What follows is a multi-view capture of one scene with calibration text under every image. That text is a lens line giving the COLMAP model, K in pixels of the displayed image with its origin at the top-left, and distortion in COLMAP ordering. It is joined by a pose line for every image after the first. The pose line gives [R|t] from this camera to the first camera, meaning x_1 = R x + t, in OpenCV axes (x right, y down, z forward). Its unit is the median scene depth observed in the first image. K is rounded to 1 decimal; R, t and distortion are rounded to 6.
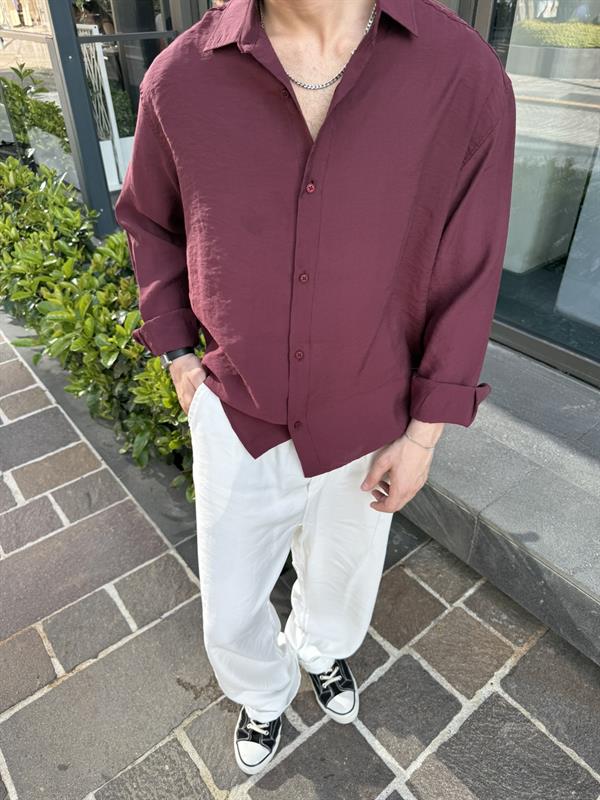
lens RADIAL K [[570.1, 0, 300.9], [0, 570.1, 399.9], [0, 0, 1]] dist [-0.010337, -0.003797]
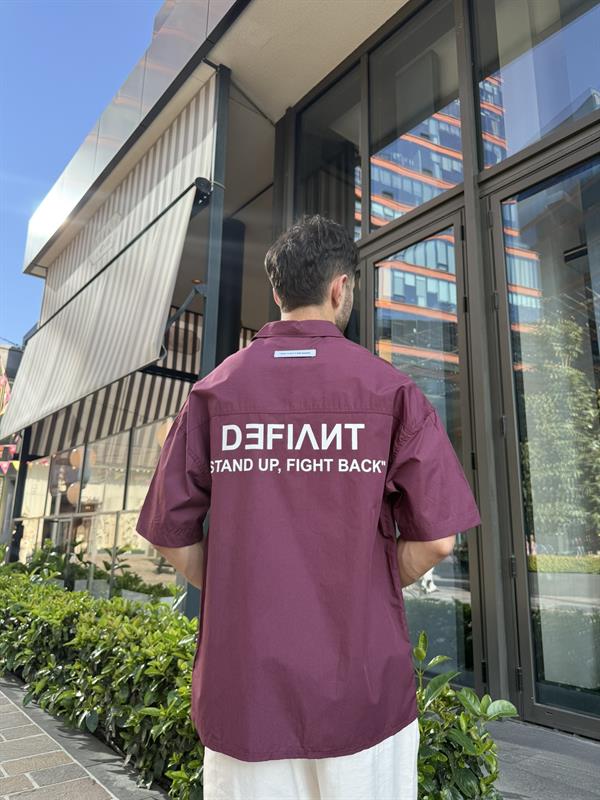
lens RADIAL K [[570.1, 0, 300.0], [0, 570.1, 397.2], [0, 0, 1]] dist [-0.010337, -0.003797]
pose [[0.999511, 0.030407, -0.007239, -0.274356], [-0.024992, 0.638369, -0.769325, 0.406079], [-0.018771, 0.769130, 0.638817, -0.152647]]
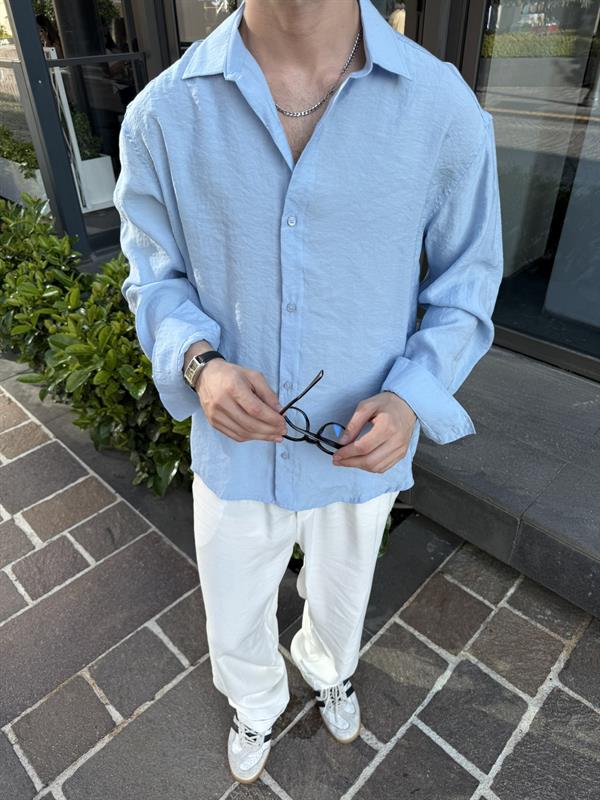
lens RADIAL K [[570.1, 0, 297.3], [0, 570.1, 399.1], [0, 0, 1]] dist [-0.010337, -0.003797]
pose [[0.993576, -0.072714, 0.086710, -0.153392], [0.074342, 0.997109, -0.015699, -0.020906], [-0.085317, 0.022044, 0.996110, 0.004669]]
